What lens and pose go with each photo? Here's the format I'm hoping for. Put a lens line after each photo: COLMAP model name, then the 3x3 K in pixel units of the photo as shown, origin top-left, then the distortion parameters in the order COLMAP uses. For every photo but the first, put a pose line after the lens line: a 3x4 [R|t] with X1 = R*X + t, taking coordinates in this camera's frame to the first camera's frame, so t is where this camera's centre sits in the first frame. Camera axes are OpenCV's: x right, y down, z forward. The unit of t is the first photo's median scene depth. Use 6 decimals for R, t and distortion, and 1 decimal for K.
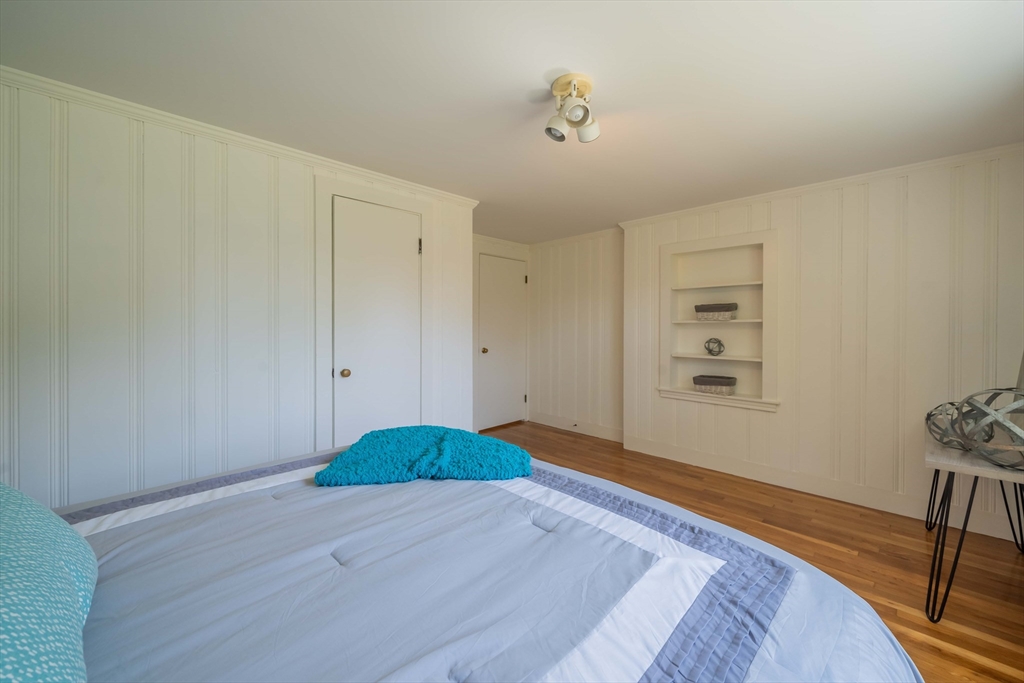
lens RADIAL K [[397.6, 0, 510.6], [0, 397.6, 318.7], [0, 0, 1]] dist [-0.000381, -0.000035]
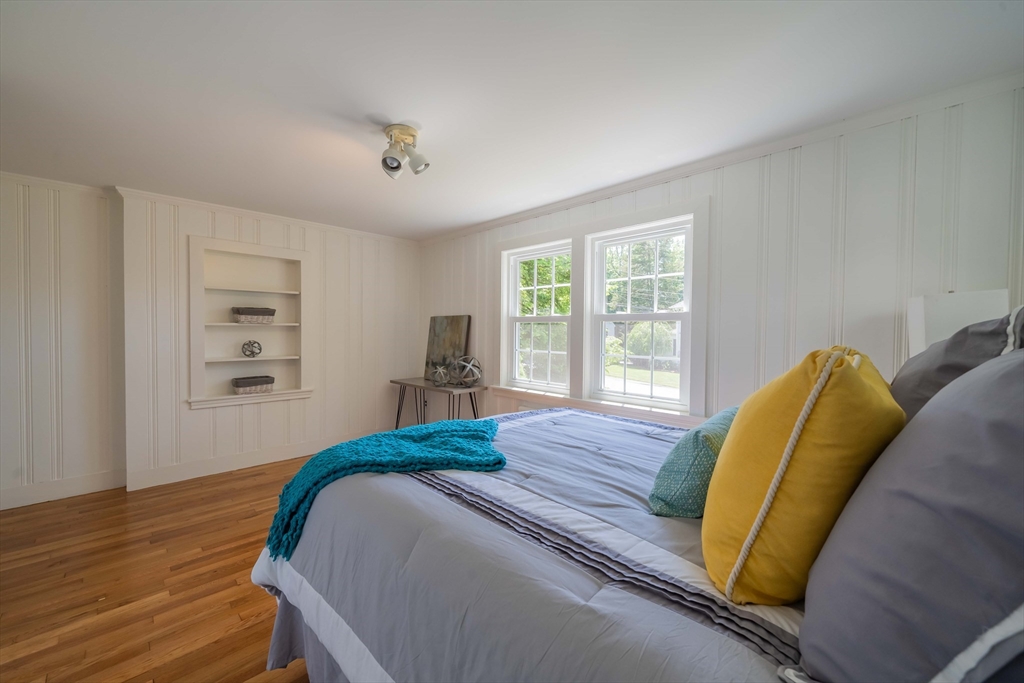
lens RADIAL K [[396.7, 0, 512.5], [0, 396.7, 331.6], [0, 0, 1]] dist [-0.000843, -0.000092]
pose [[0.018313, -0.003225, 0.999827, -0.524719], [-0.019628, 0.999801, 0.003584, 0.008364], [-0.999640, -0.019690, 0.018247, 0.309686]]
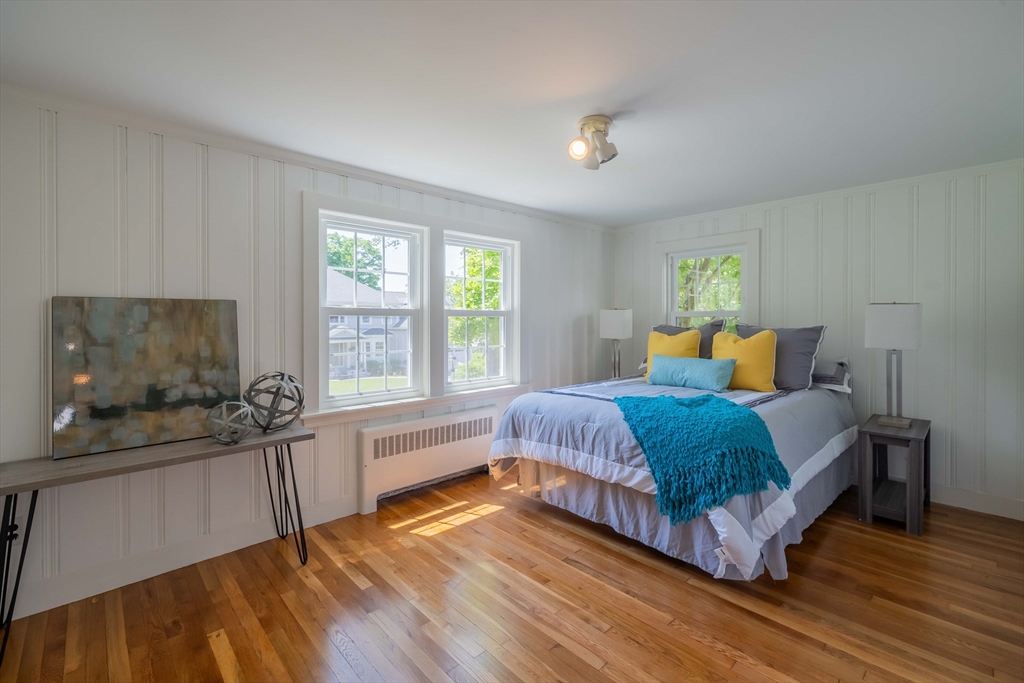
lens RADIAL K [[446.2, 0, 509.3], [0, 446.2, 321.1], [0, 0, 1]] dist [0.001321, 0.000105]
pose [[-0.998834, 0.001343, 0.048251, 0.171061], [0.000712, 0.999914, -0.013086, 0.008896], [-0.048265, -0.013037, -0.998750, 1.138354]]
